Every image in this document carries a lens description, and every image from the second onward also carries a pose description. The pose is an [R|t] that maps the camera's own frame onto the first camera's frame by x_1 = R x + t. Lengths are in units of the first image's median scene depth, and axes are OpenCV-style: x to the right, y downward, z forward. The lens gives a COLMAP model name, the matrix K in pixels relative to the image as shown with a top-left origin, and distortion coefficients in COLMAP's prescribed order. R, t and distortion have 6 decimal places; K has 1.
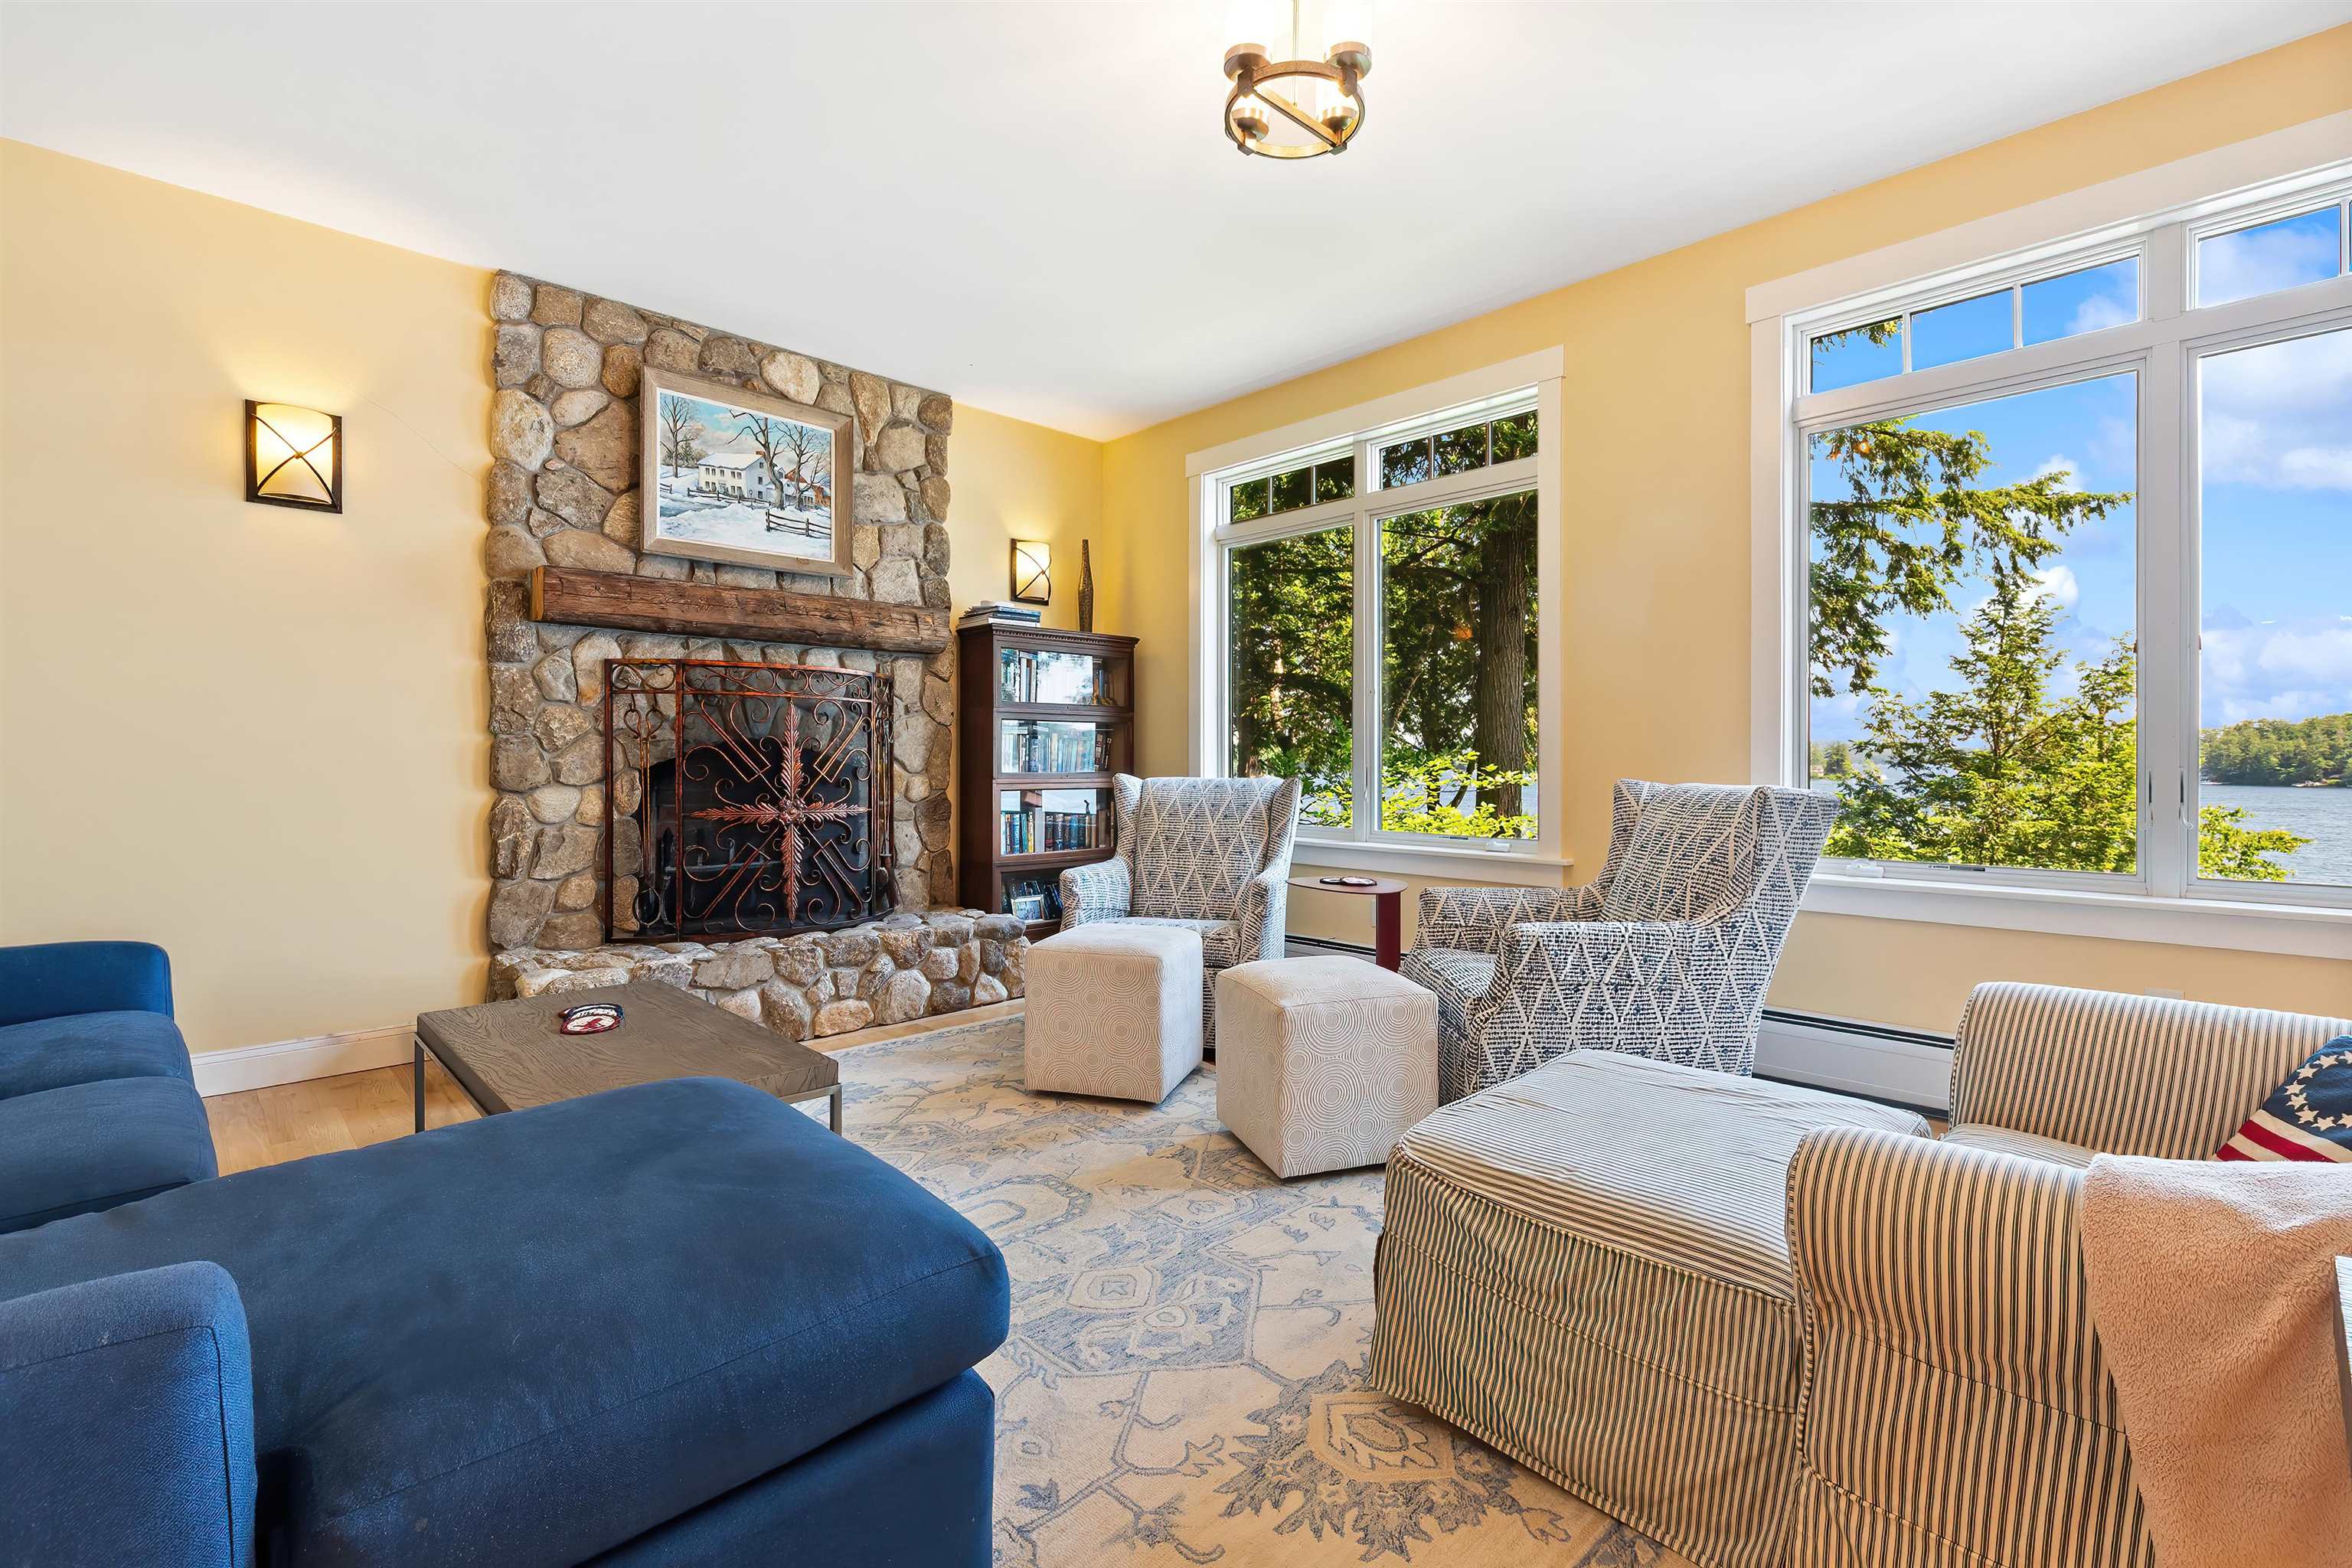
lens RADIAL K [[1037.4, 0, 1182.7], [0, 1037.4, 754.1], [0, 0, 1]] dist [0.003939, 0.000090]
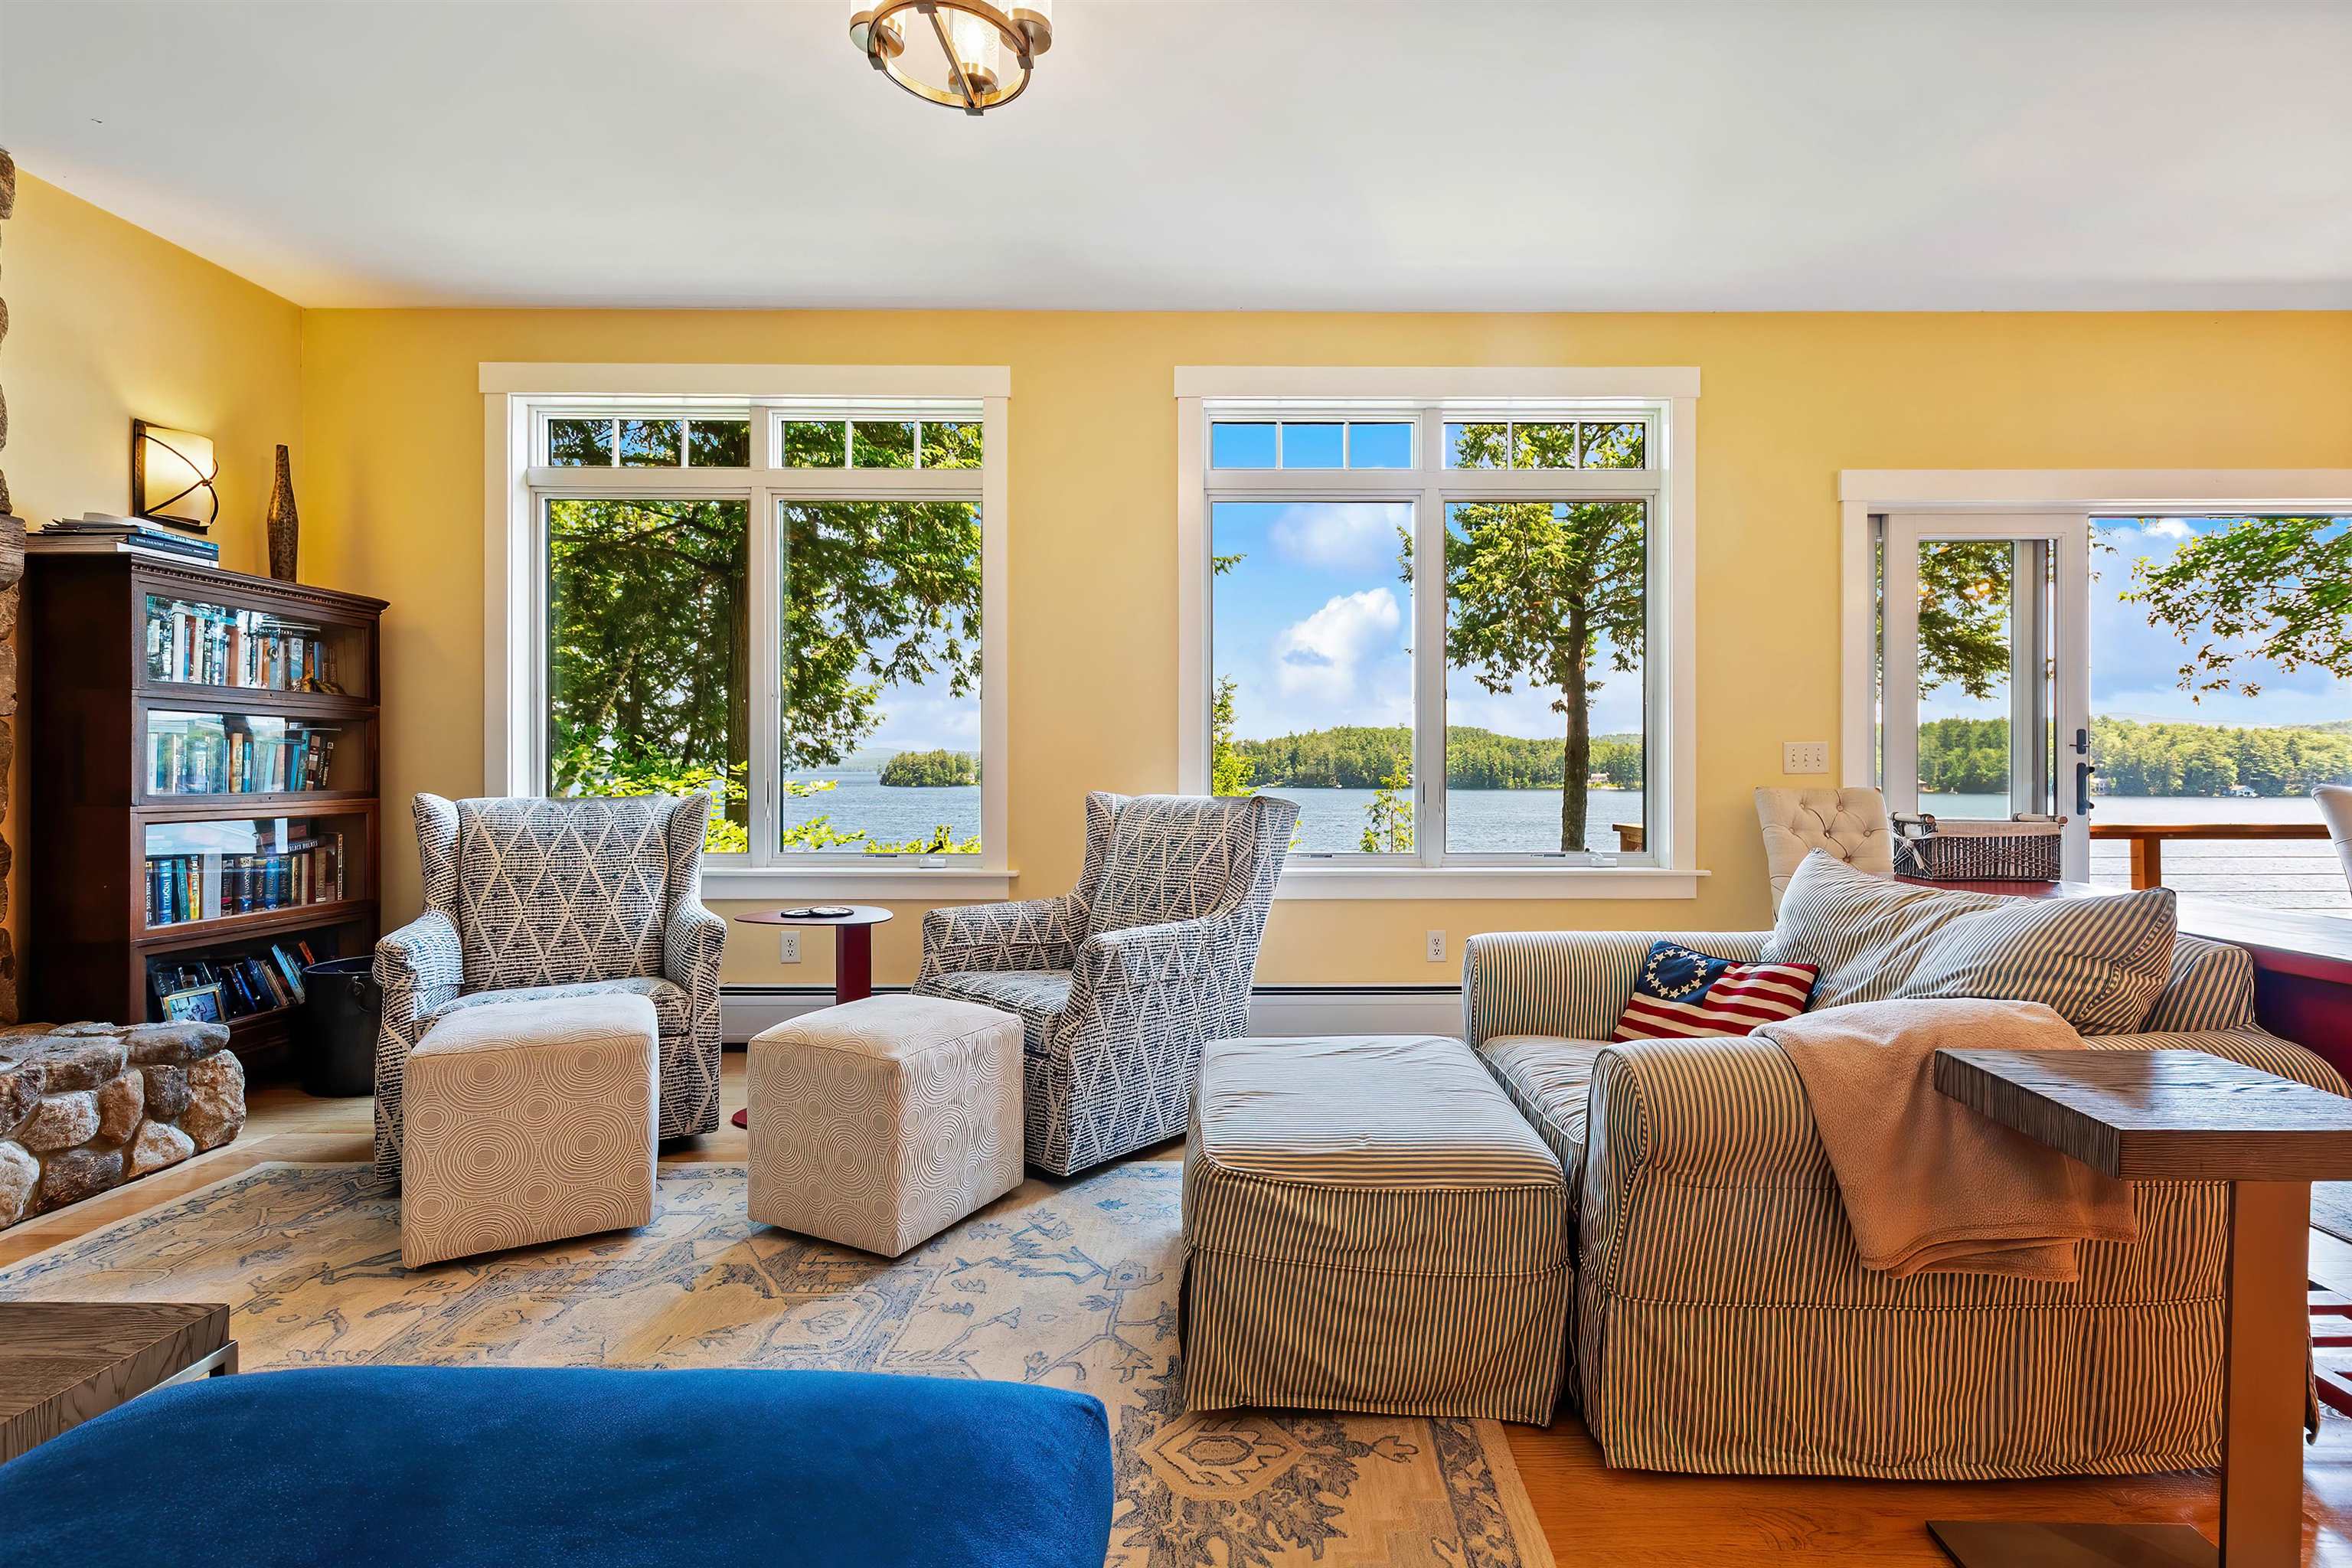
lens RADIAL K [[1054.0, 0, 1253.3], [0, 1054.0, 761.0], [0, 0, 1]] dist [0.002749, -0.001322]
pose [[0.696752, 0.006378, 0.717284, -0.199685], [-0.004619, 0.999980, -0.004405, -0.003219], [-0.717297, -0.000244, 0.696767, 0.101384]]
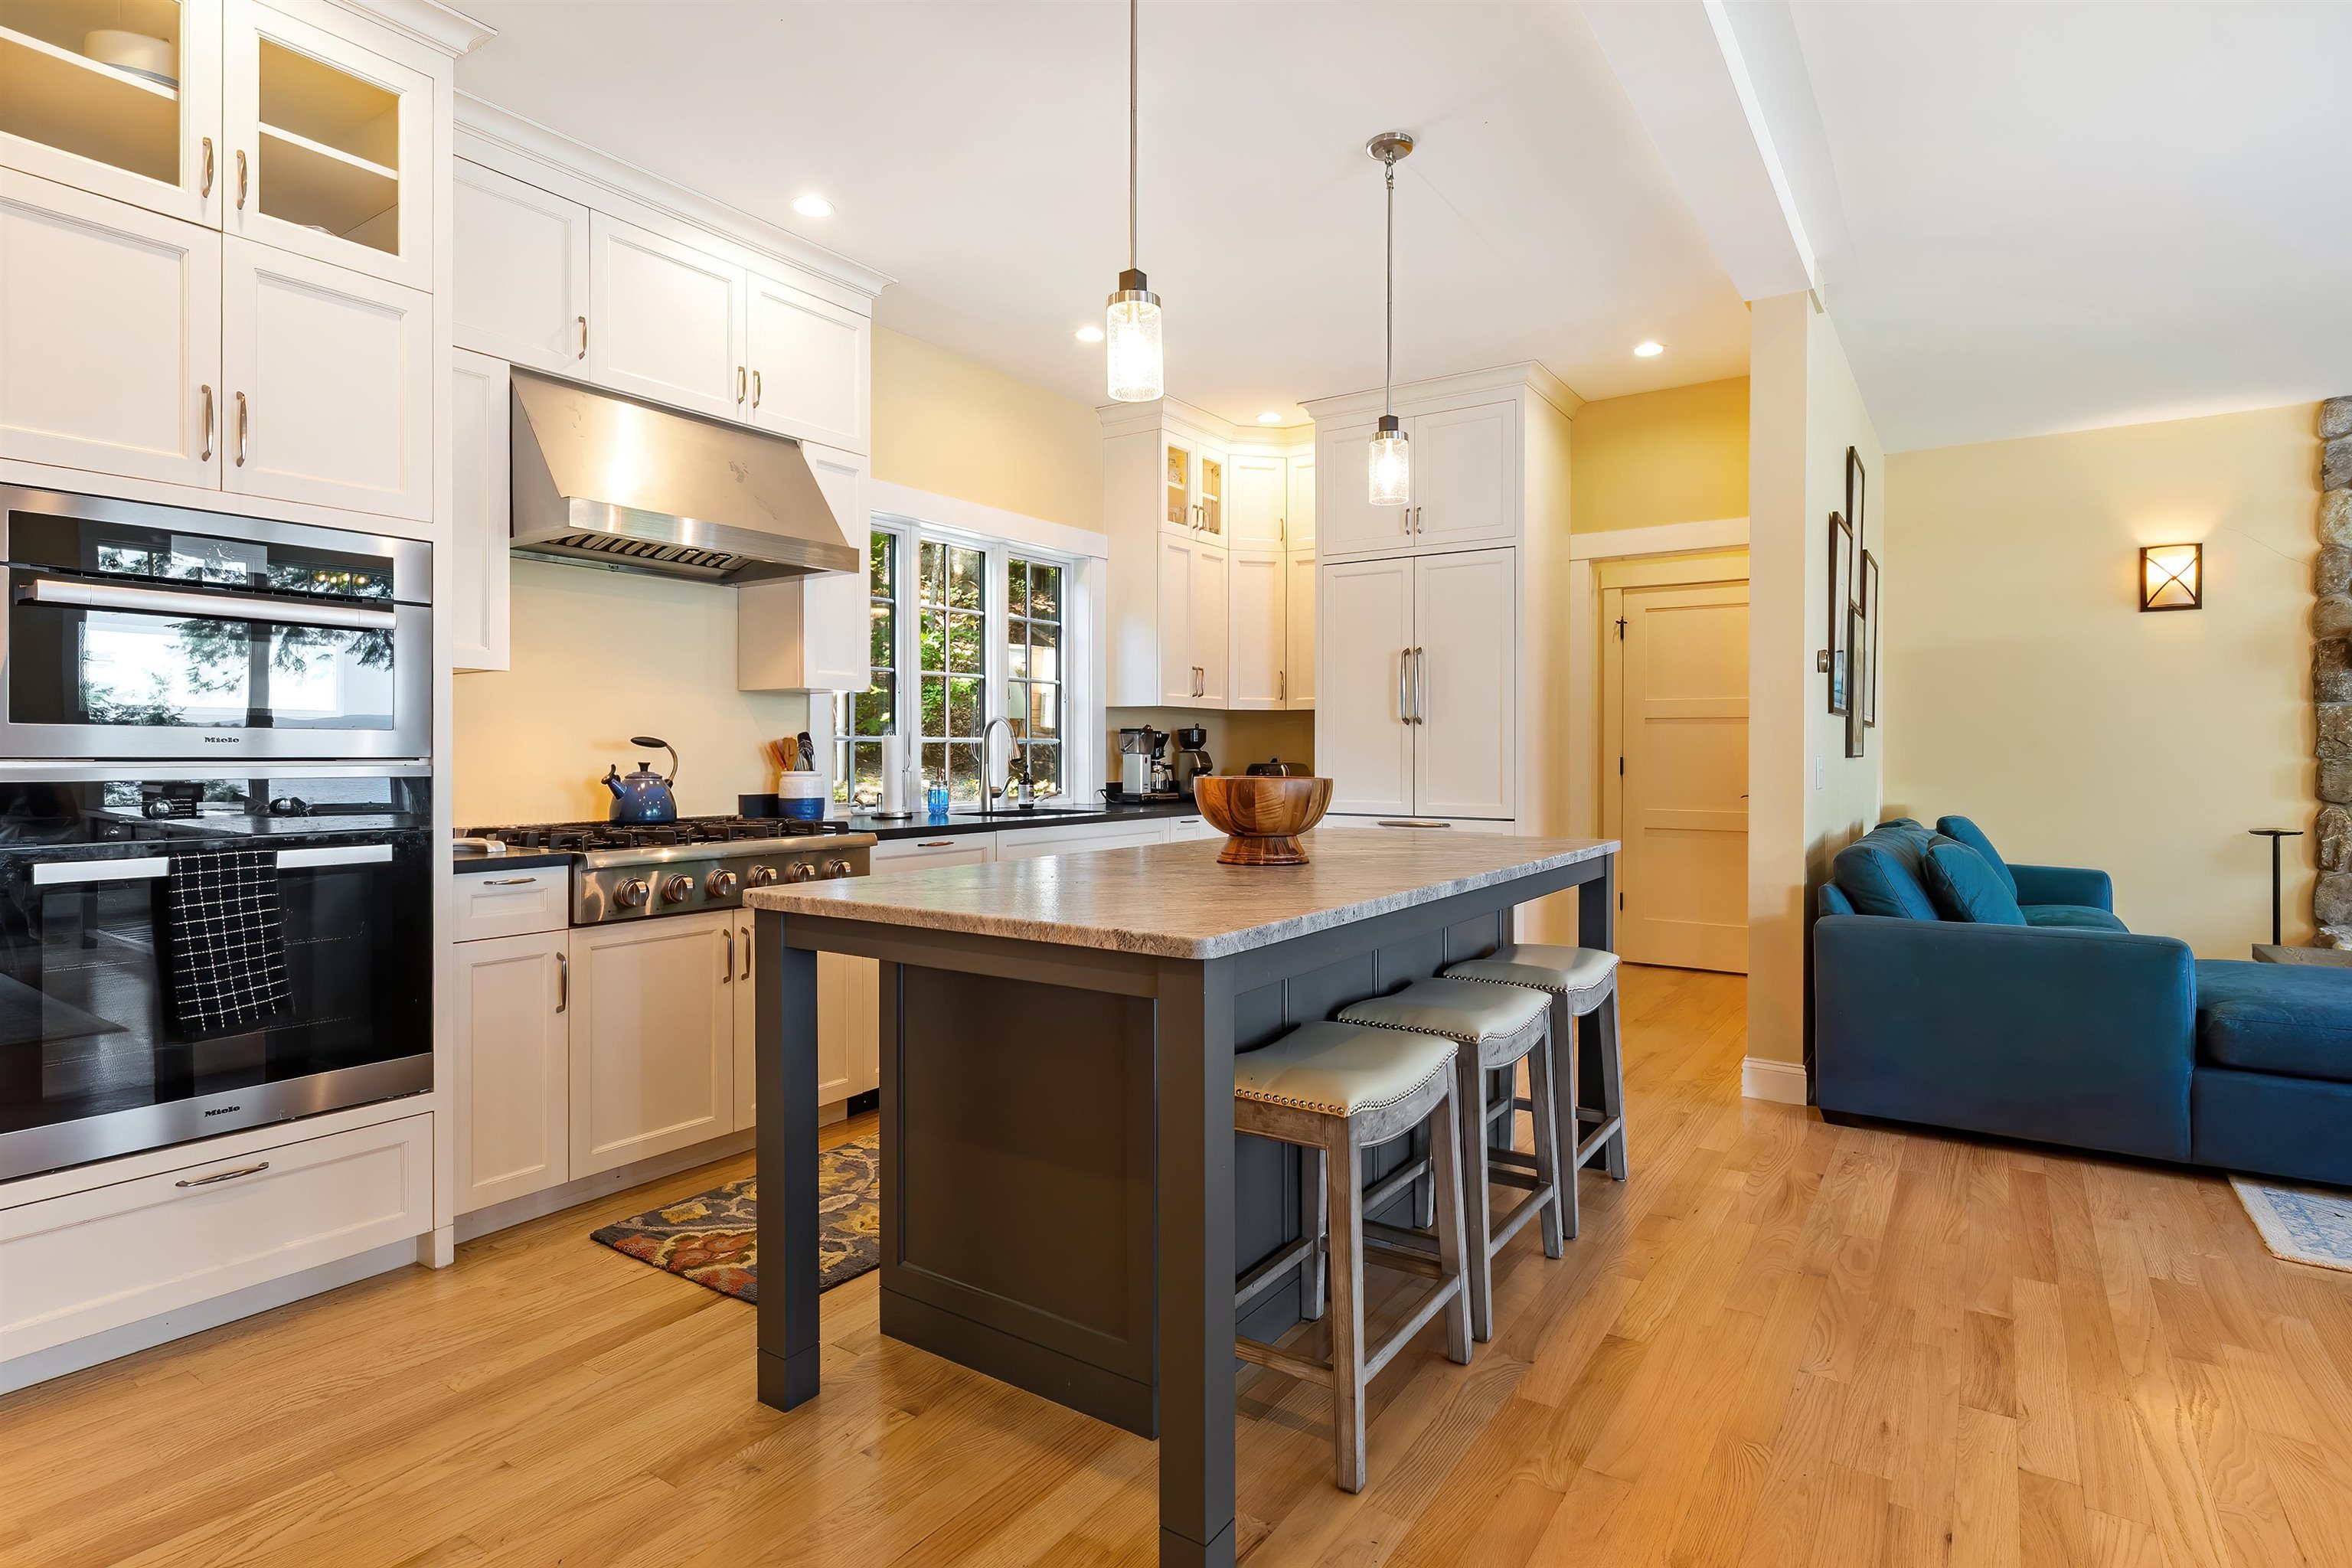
lens RADIAL K [[1192.1, 0, 1187.5], [0, 1192.1, 761.9], [0, 0, 1]] dist [-0.000953, 0.000132]
pose [[0.199502, 0.009479, -0.979852, 0.475506], [0.002494, 0.999945, 0.010181, -0.030670], [0.979894, -0.004474, 0.199467, -0.632328]]
